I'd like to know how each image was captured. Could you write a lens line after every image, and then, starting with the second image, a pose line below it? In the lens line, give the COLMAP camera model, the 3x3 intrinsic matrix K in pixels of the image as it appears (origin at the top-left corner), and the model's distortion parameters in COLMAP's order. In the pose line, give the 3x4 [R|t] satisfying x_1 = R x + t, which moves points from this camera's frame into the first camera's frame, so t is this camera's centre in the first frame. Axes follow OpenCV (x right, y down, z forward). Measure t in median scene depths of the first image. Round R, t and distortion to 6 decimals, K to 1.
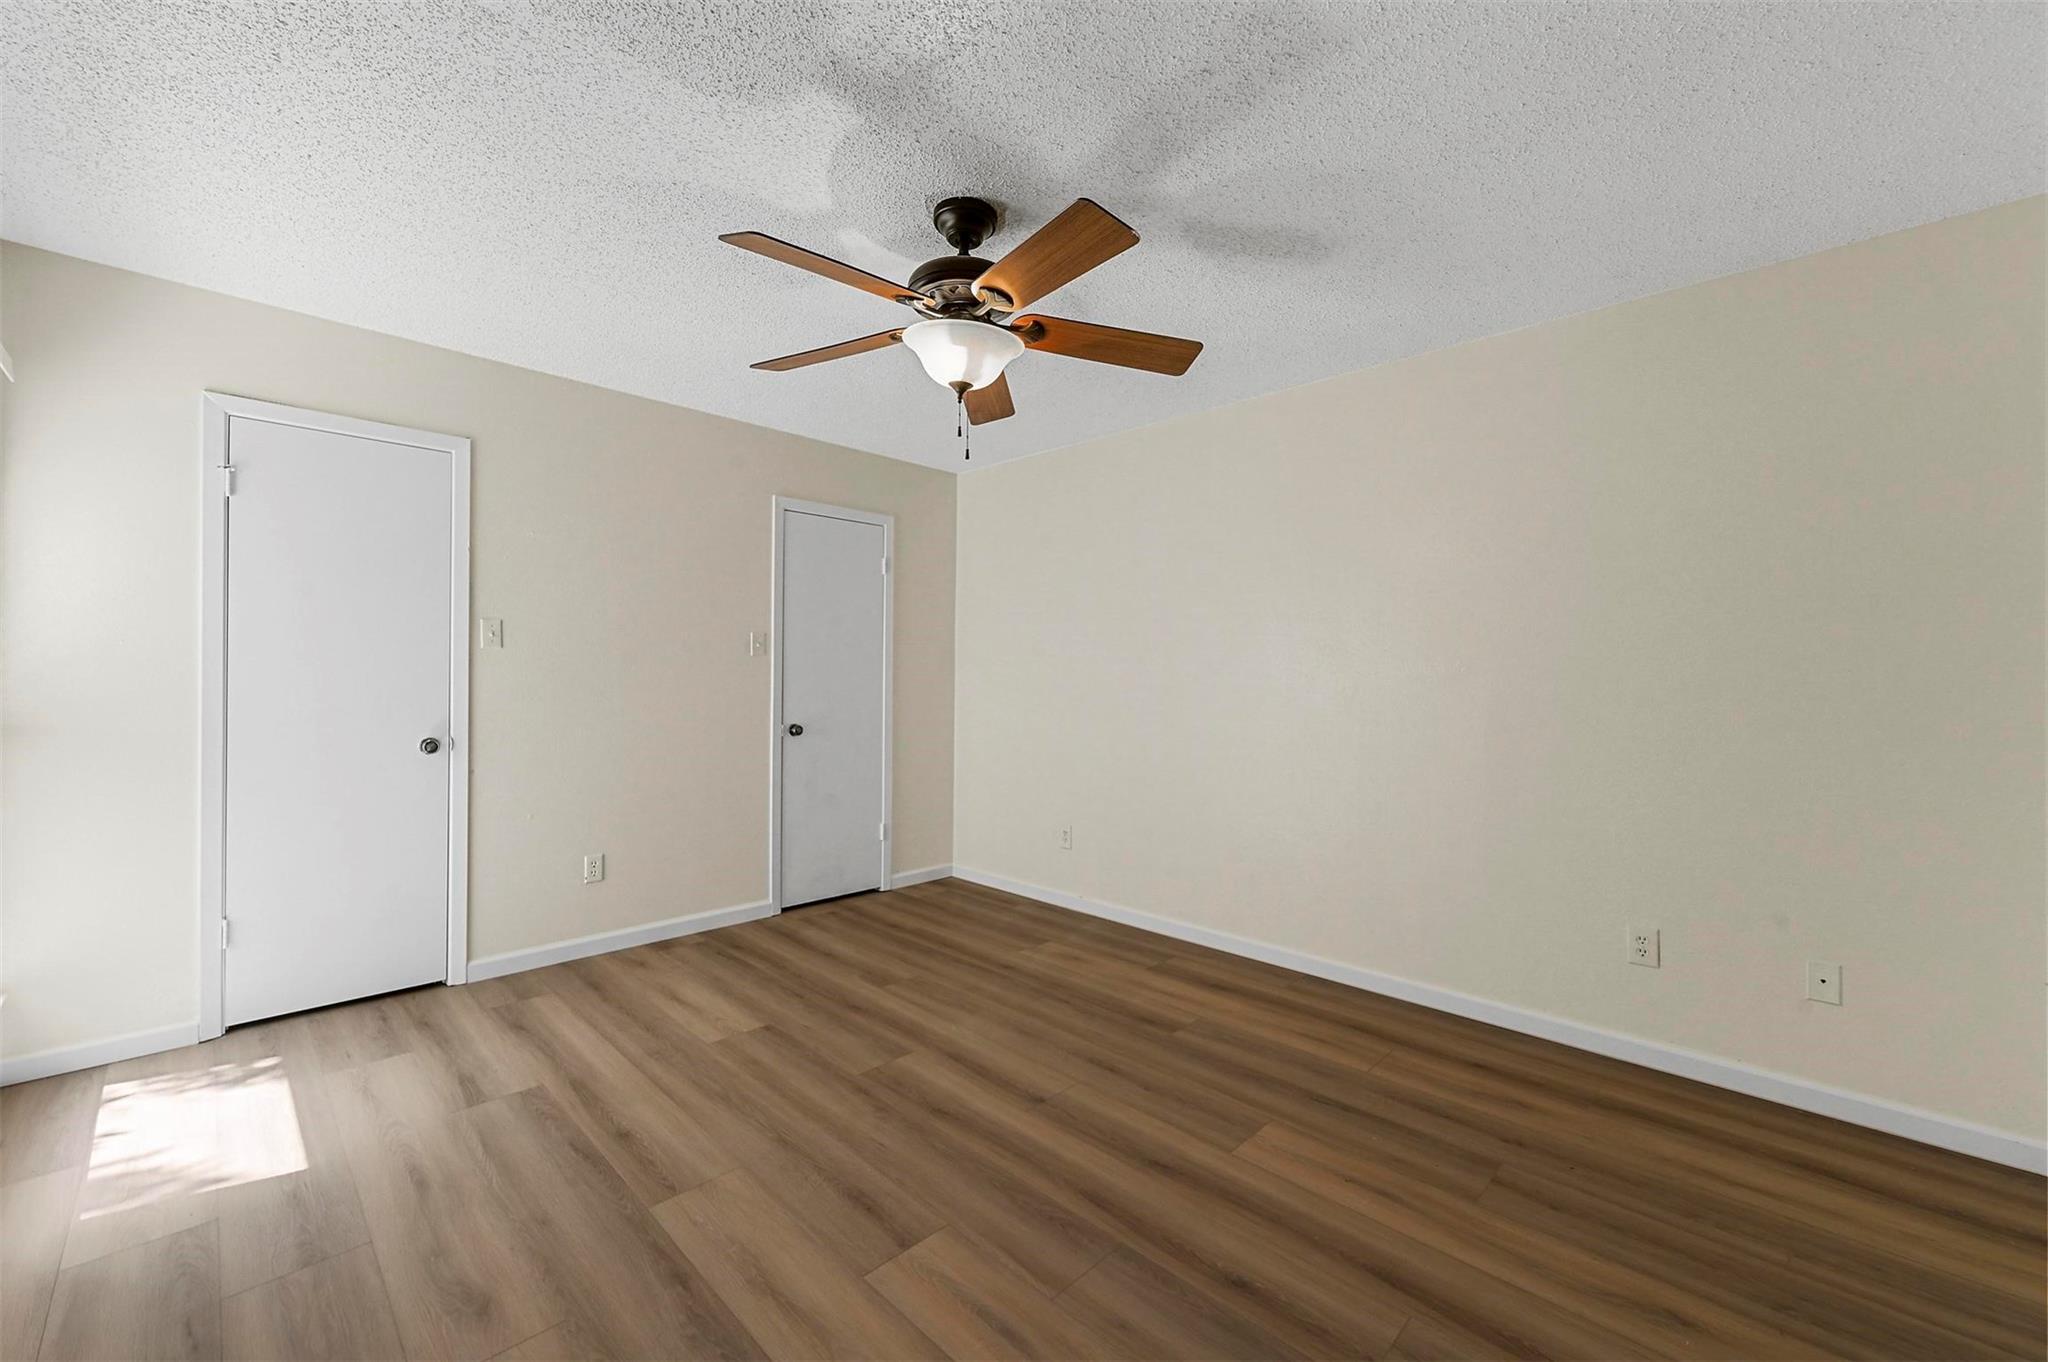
lens RADIAL K [[816.9, 0, 1014.6], [0, 816.9, 683.0], [0, 0, 1]] dist [0.001859, -0.000018]
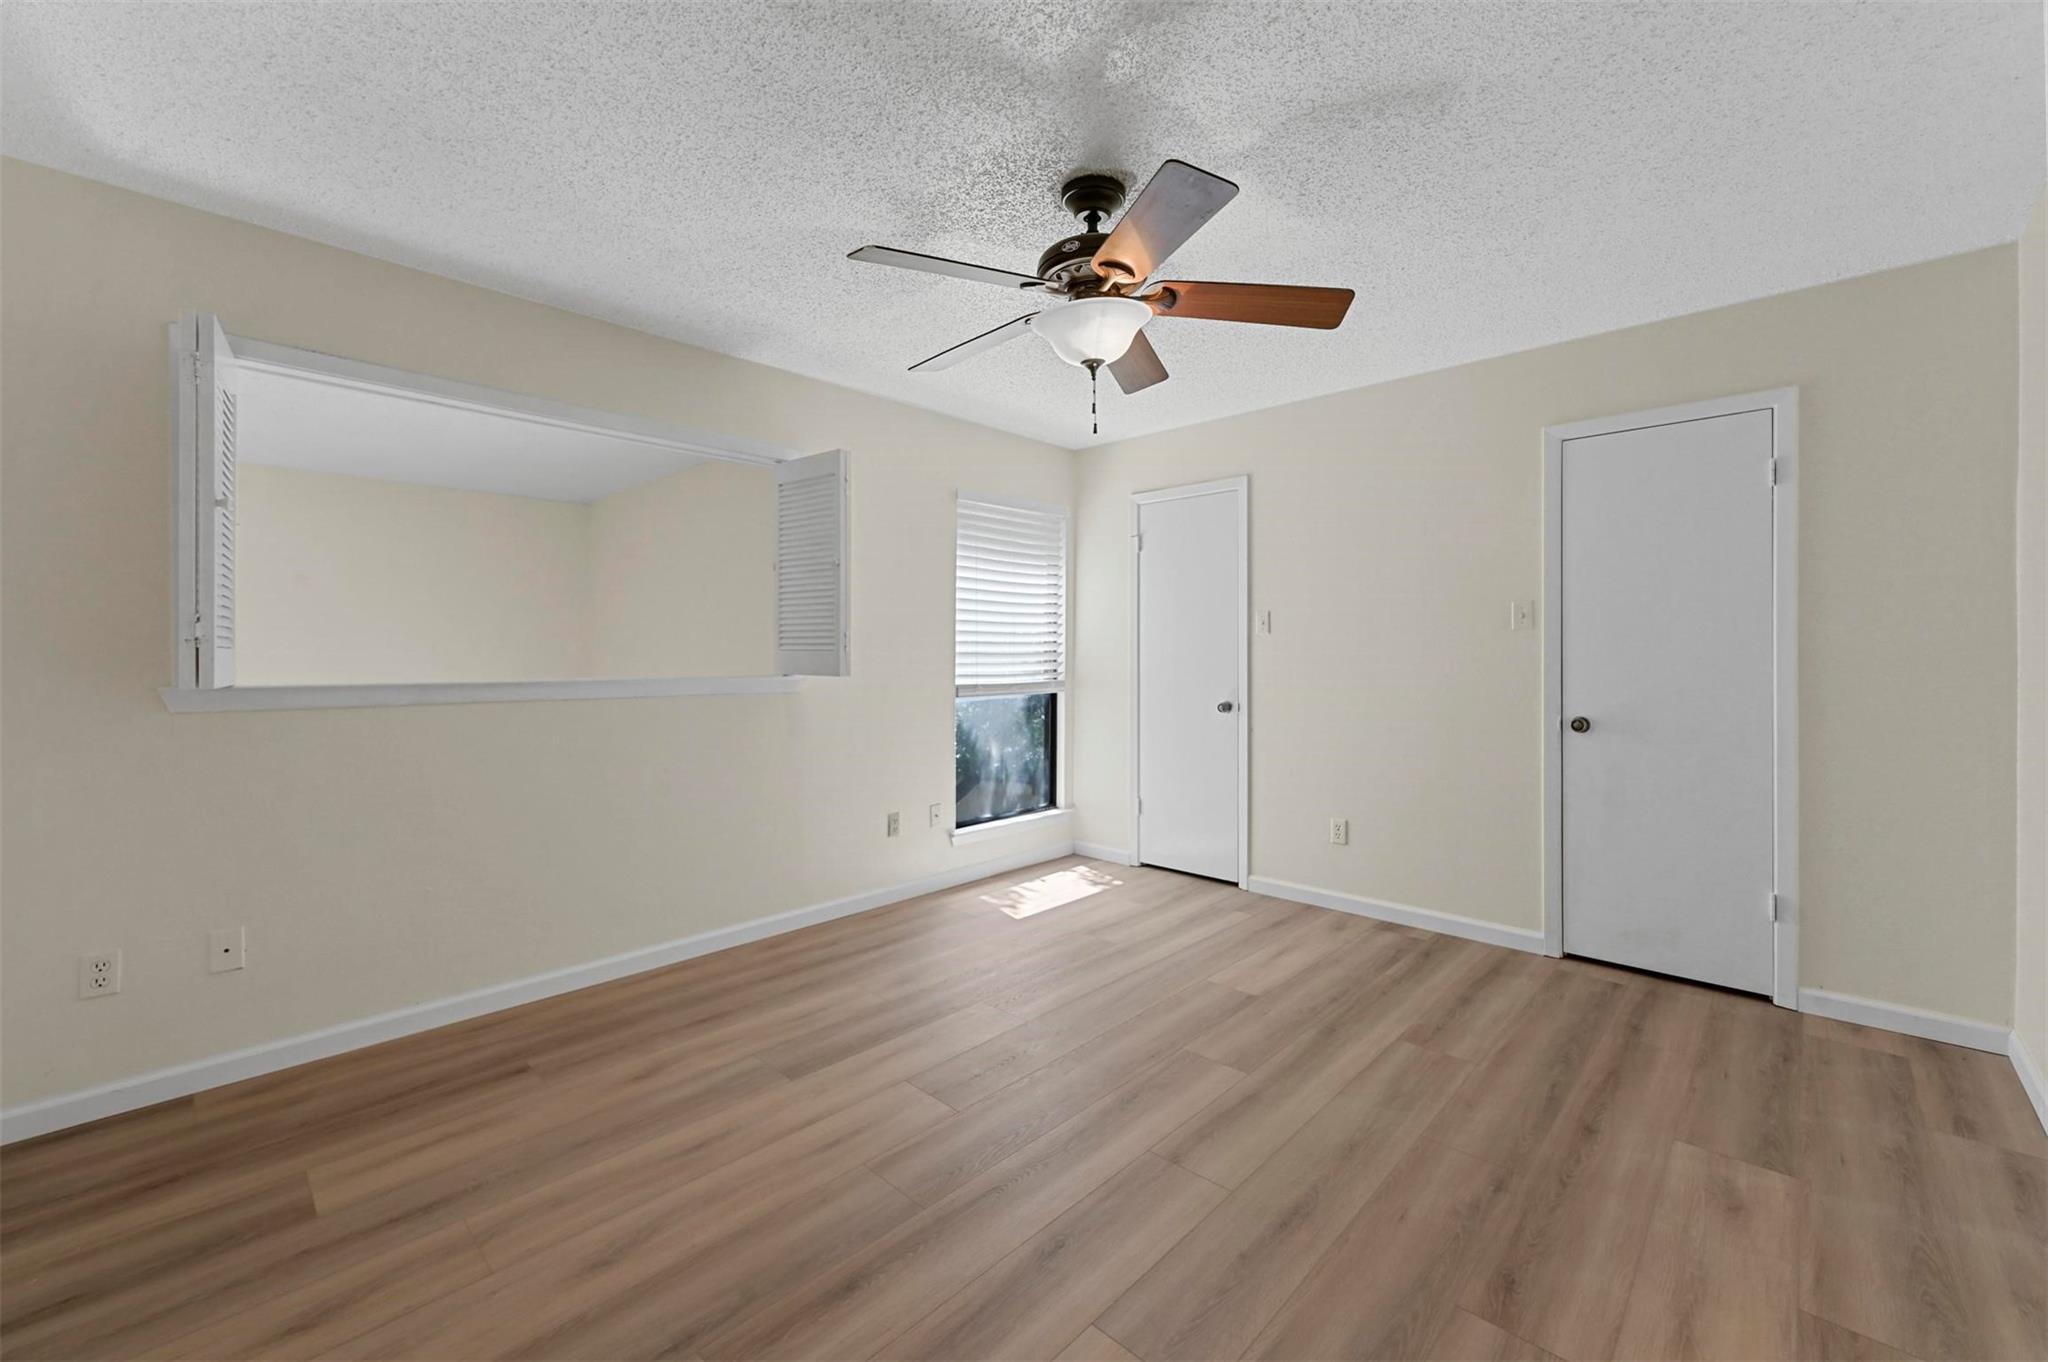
lens RADIAL K [[816.9, 0, 1014.9], [0, 816.9, 662.2], [0, 0, 1]] dist [0.001859, -0.000018]
pose [[0.017443, -0.000830, -0.999848, 0.572979], [-0.007731, 0.999970, -0.000965, 0.004707], [0.999818, 0.007747, 0.017436, 0.546364]]
